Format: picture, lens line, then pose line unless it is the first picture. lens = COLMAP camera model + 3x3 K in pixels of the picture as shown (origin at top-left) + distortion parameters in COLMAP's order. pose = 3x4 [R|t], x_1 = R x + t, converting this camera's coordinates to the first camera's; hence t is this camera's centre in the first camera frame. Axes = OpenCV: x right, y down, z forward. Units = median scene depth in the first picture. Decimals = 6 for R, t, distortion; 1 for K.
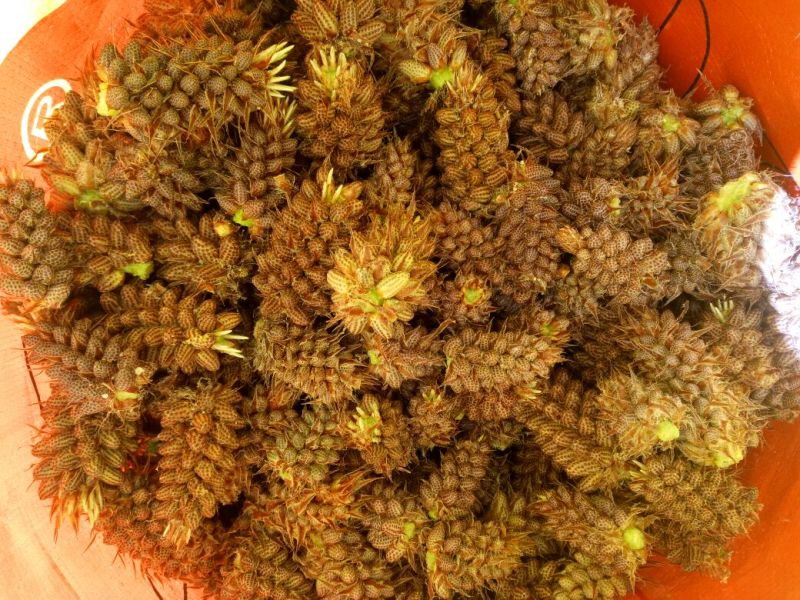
lens RADIAL K [[698.8, 0, 400.0], [0, 698.8, 300.0], [0, 0, 1]] dist [0.105794, -0.076101]
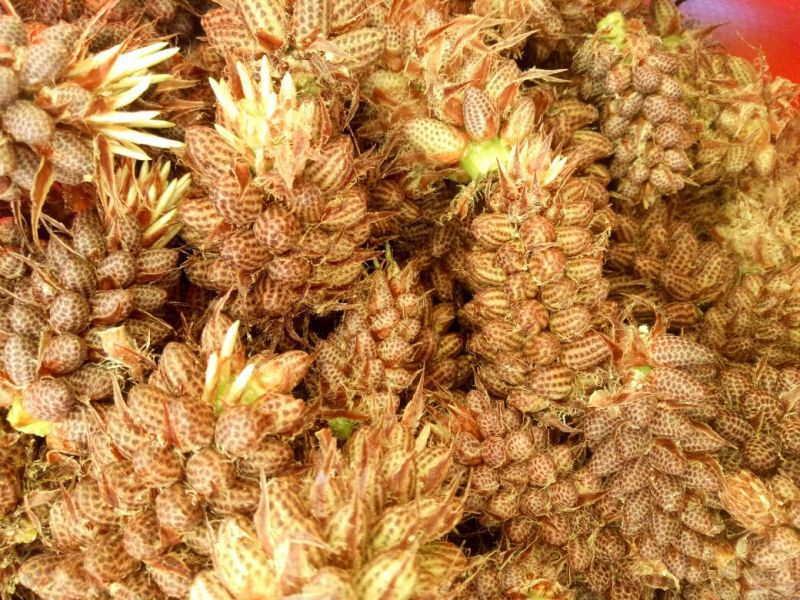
lens RADIAL K [[698.8, 0, 400.0], [0, 698.8, 300.0], [0, 0, 1]] dist [0.105794, -0.076101]
pose [[0.997624, 0.067322, 0.014646, -0.004355], [-0.063773, 0.982771, -0.173478, -0.119369], [-0.026073, 0.172132, 0.984729, 0.518526]]
